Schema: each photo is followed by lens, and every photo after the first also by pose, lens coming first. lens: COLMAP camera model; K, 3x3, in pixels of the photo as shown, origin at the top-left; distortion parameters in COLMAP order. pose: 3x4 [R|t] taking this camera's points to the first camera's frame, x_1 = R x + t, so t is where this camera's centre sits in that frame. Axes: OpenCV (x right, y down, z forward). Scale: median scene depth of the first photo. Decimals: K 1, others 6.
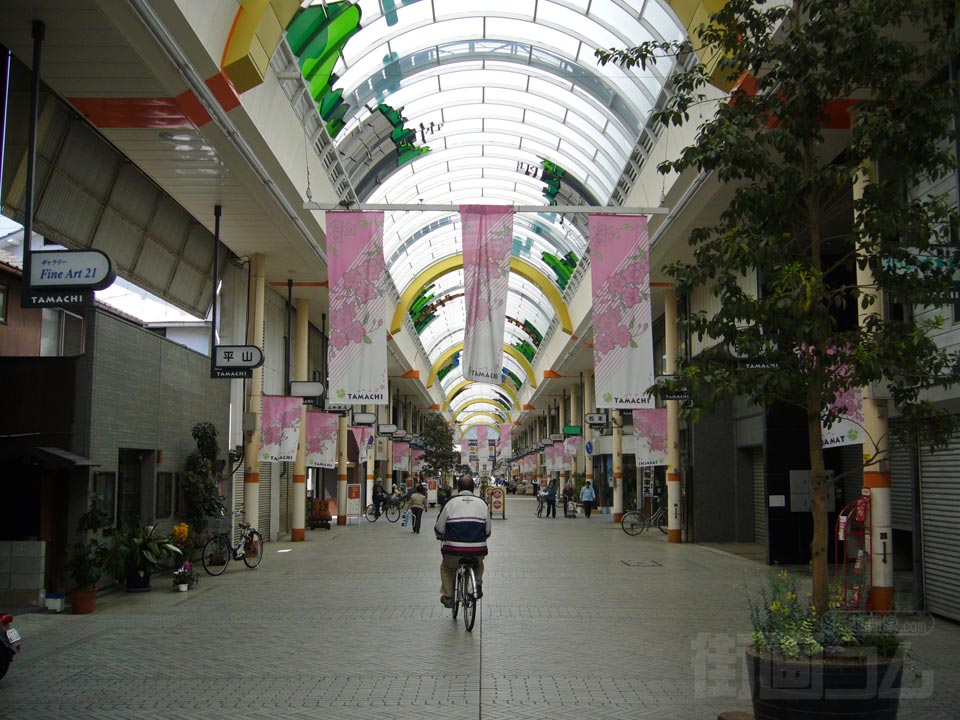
lens RADIAL K [[1020.5, 0, 480.0], [0, 1020.5, 360.0], [0, 0, 1]] dist [-0.080798, -0.010831]
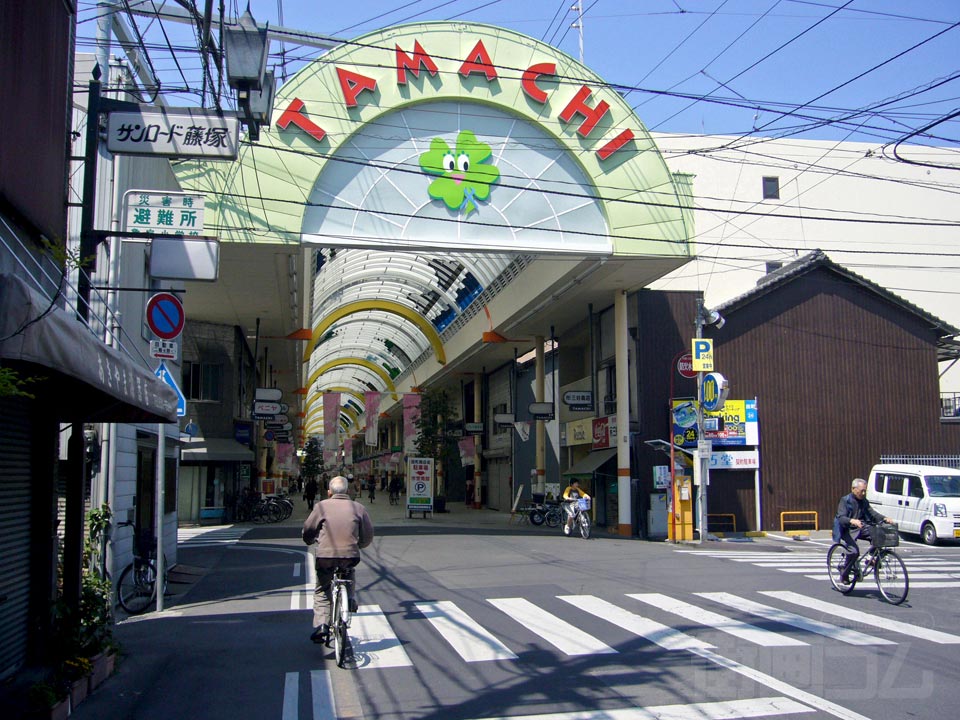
lens RADIAL K [[1020.5, 0, 480.0], [0, 1020.5, 360.0], [0, 0, 1]] dist [-0.080798, -0.010831]
pose [[0.985245, 0.008497, 0.170938, -0.095549], [-0.008281, 0.999964, -0.001979, -0.113677], [-0.170949, 0.000535, 0.985280, -1.041290]]
